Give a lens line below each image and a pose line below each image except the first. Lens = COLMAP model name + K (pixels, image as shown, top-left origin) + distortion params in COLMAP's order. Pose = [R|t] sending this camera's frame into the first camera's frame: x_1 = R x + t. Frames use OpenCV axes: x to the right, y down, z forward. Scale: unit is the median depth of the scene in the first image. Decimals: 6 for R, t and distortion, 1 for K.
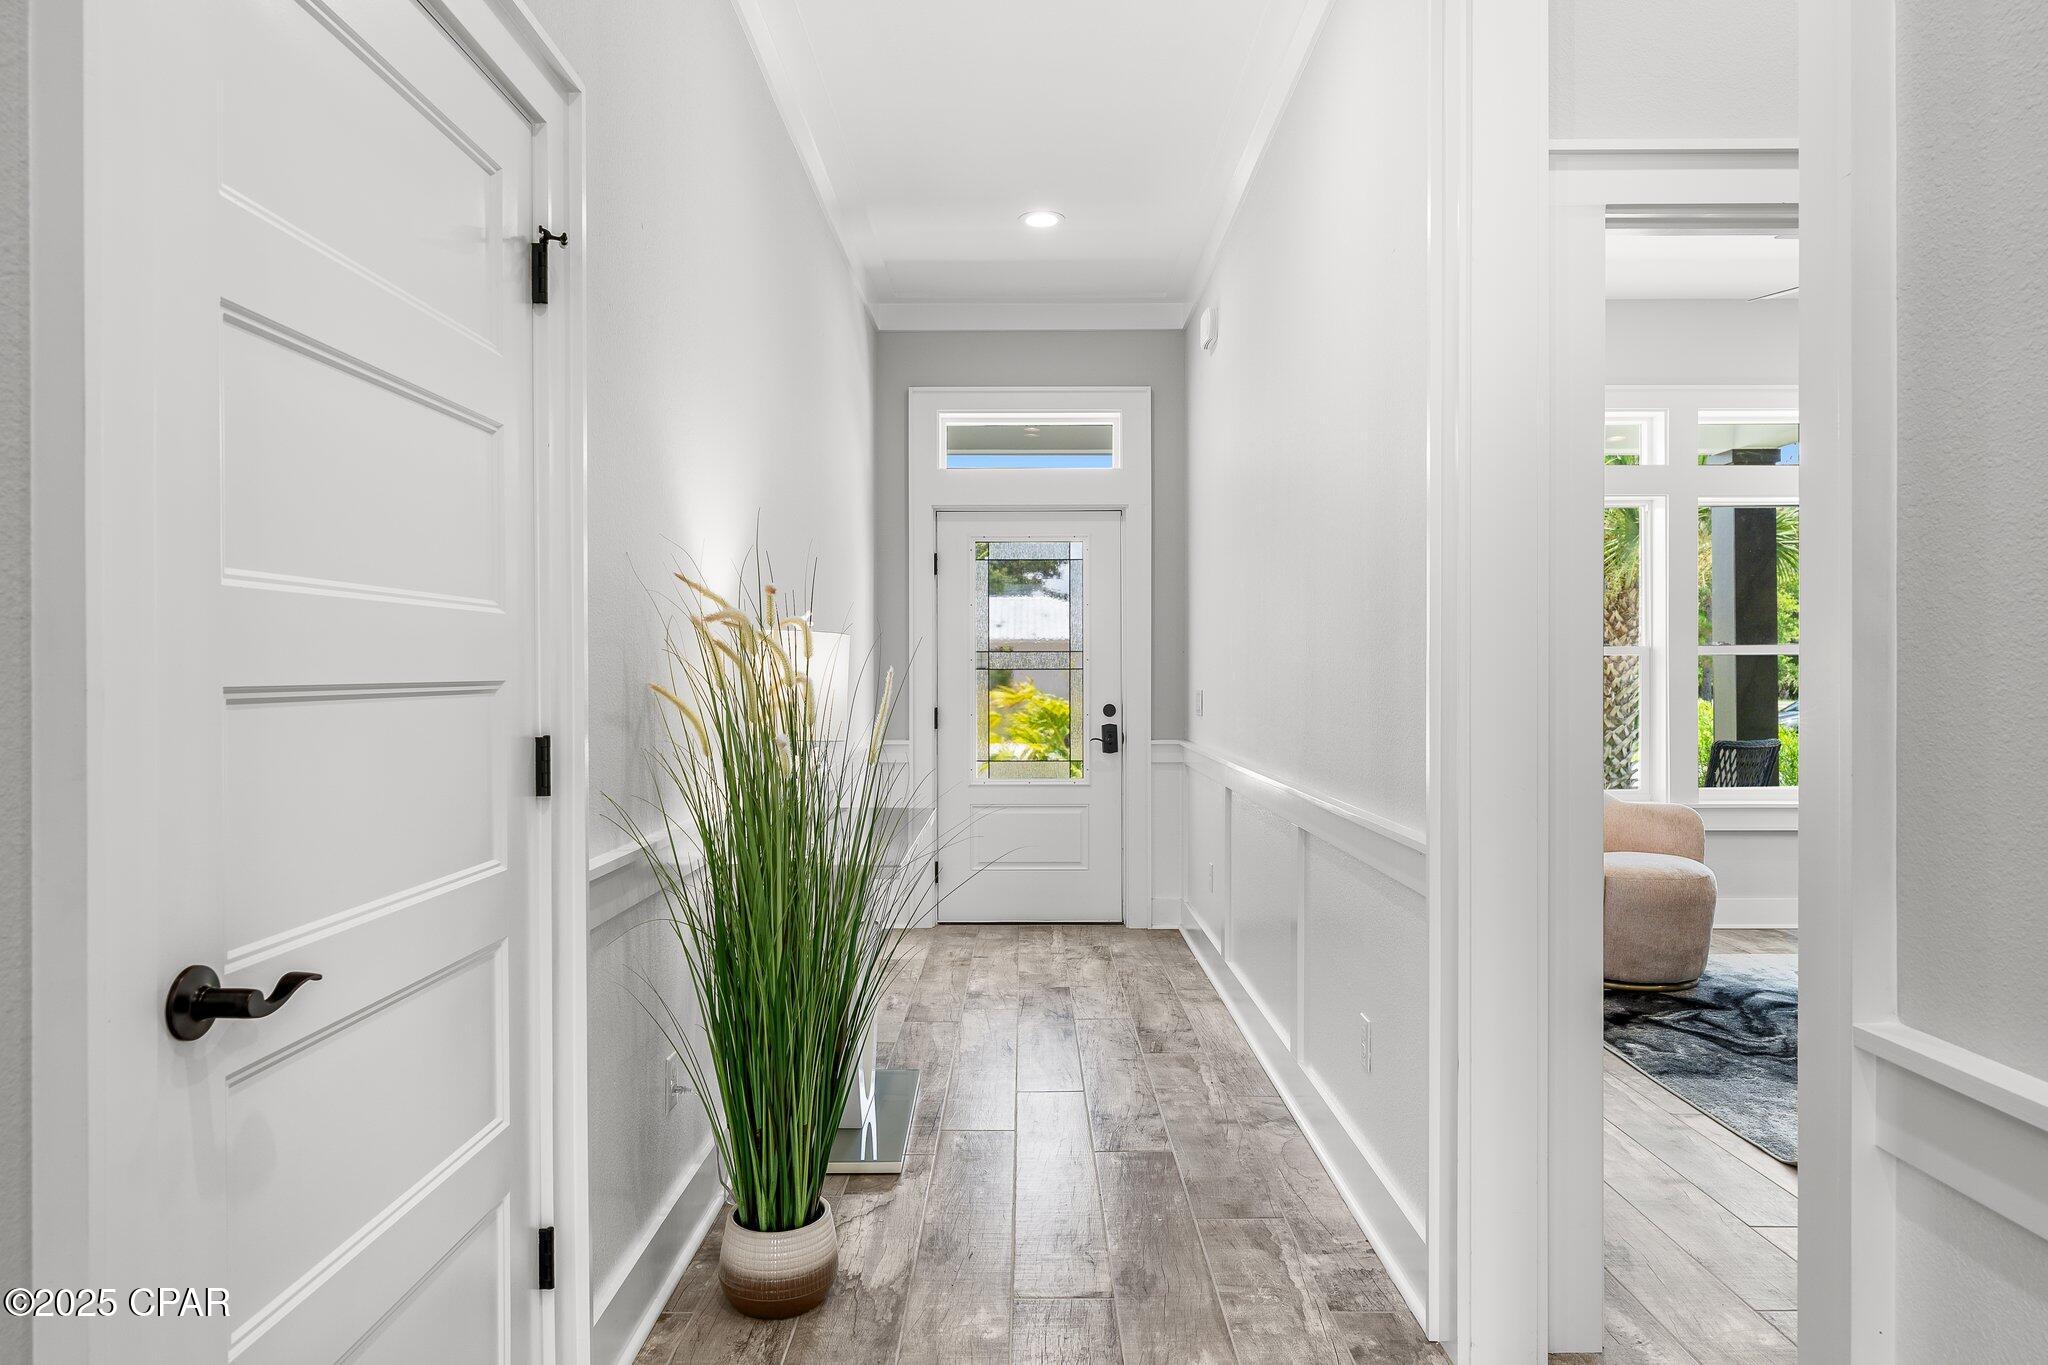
lens RADIAL K [[1242.6, 0, 1028.0], [0, 1242.6, 677.8], [0, 0, 1]] dist [-0.006577, -0.001024]
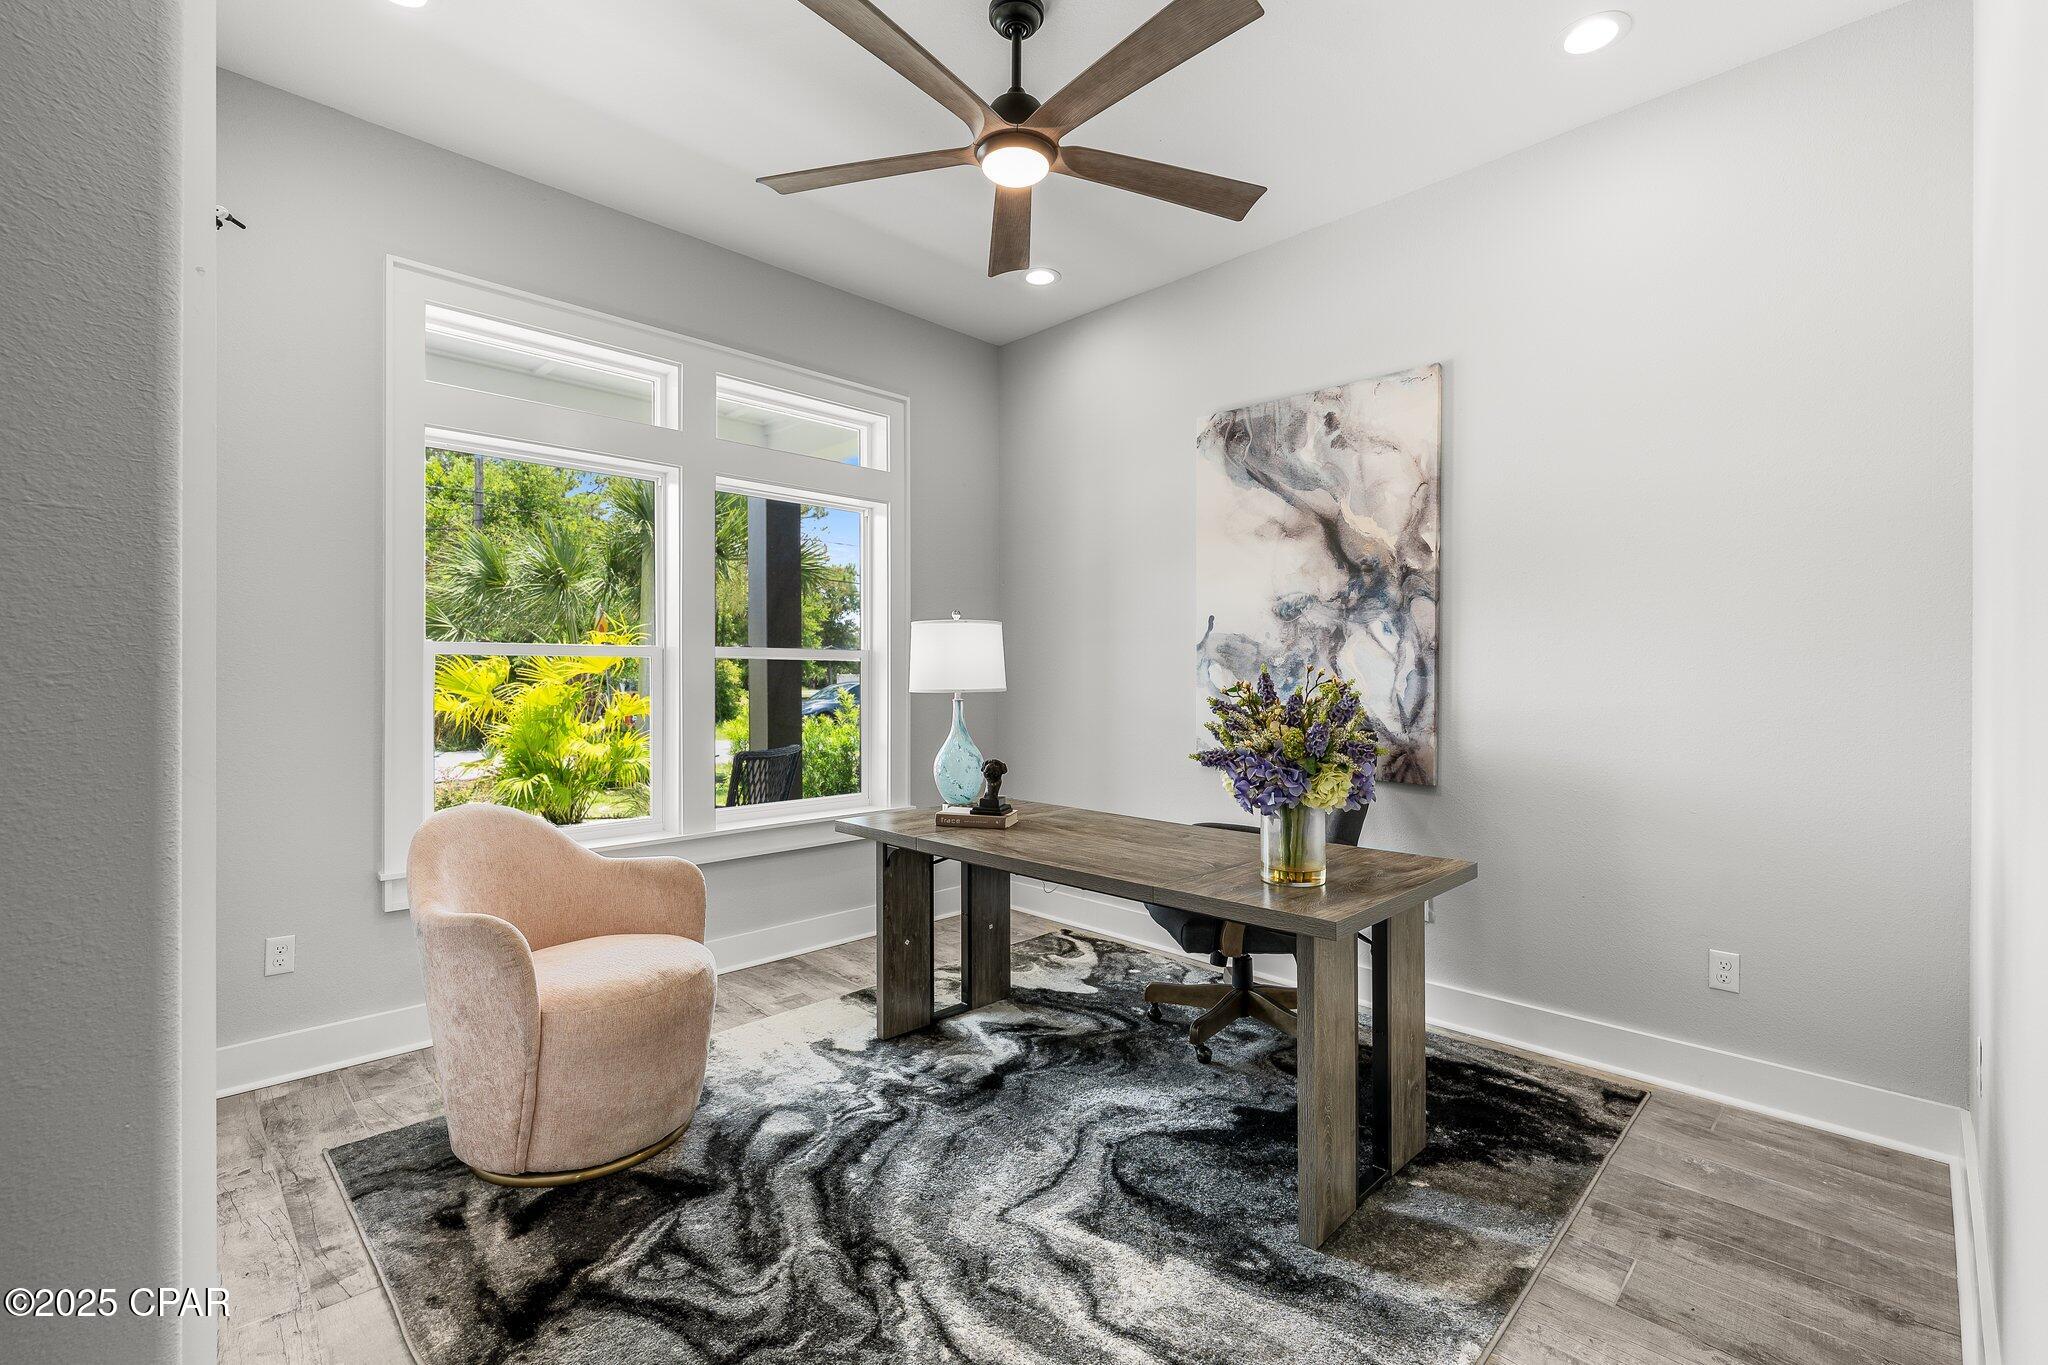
lens RADIAL K [[888.7, 0, 1029.0], [0, 888.7, 669.6], [0, 0, 1]] dist [0.004067, 0.000228]
pose [[0.706379, 0.004916, 0.707816, 0.260273], [-0.009164, 0.999956, 0.002200, -0.014483], [-0.707774, -0.008040, 0.706393, 0.415147]]
